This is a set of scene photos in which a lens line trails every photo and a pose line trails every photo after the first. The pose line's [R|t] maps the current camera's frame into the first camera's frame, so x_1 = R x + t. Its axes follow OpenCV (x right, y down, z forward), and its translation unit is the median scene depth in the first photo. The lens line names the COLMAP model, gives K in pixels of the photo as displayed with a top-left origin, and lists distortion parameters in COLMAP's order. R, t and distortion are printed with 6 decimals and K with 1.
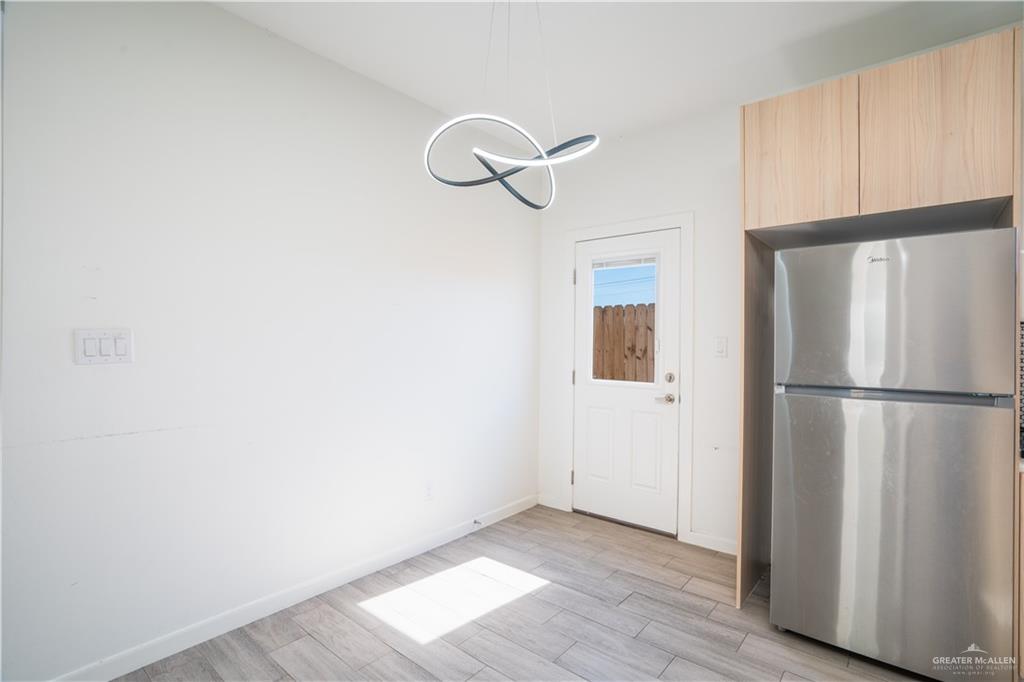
lens RADIAL K [[497.1, 0, 514.6], [0, 497.1, 349.7], [0, 0, 1]] dist [-0.002726, -0.000188]
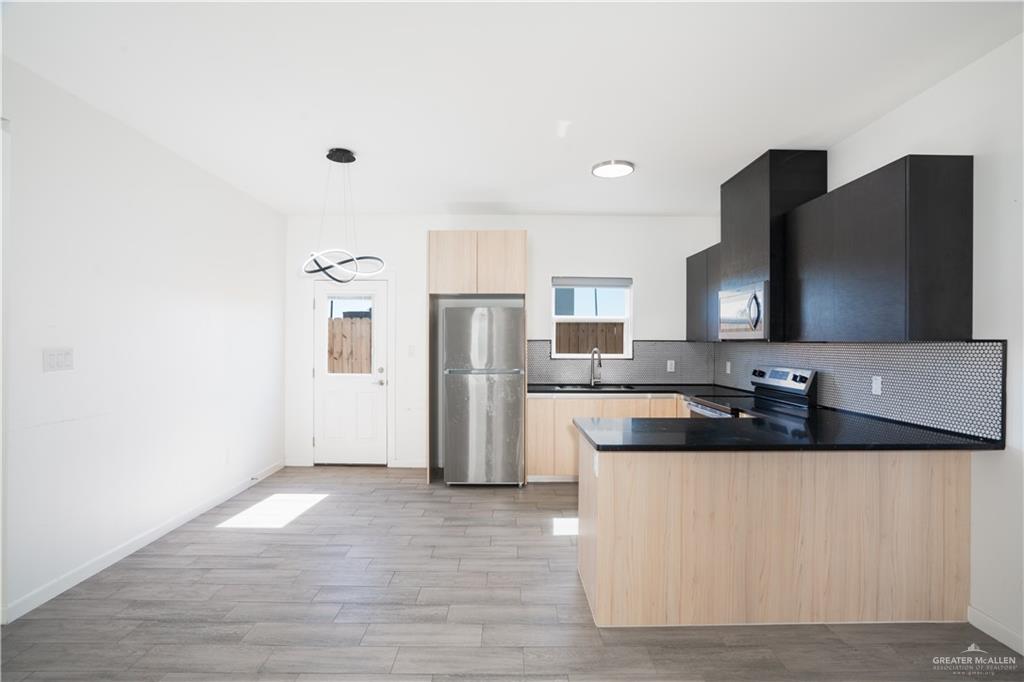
lens RADIAL K [[497.1, 0, 514.6], [0, 497.1, 349.7], [0, 0, 1]] dist [-0.002726, -0.000188]
pose [[0.757522, -0.013909, 0.652661, -0.497074], [0.011660, 0.999902, 0.007776, -0.022186], [-0.652705, 0.001720, 0.757610, -0.628822]]
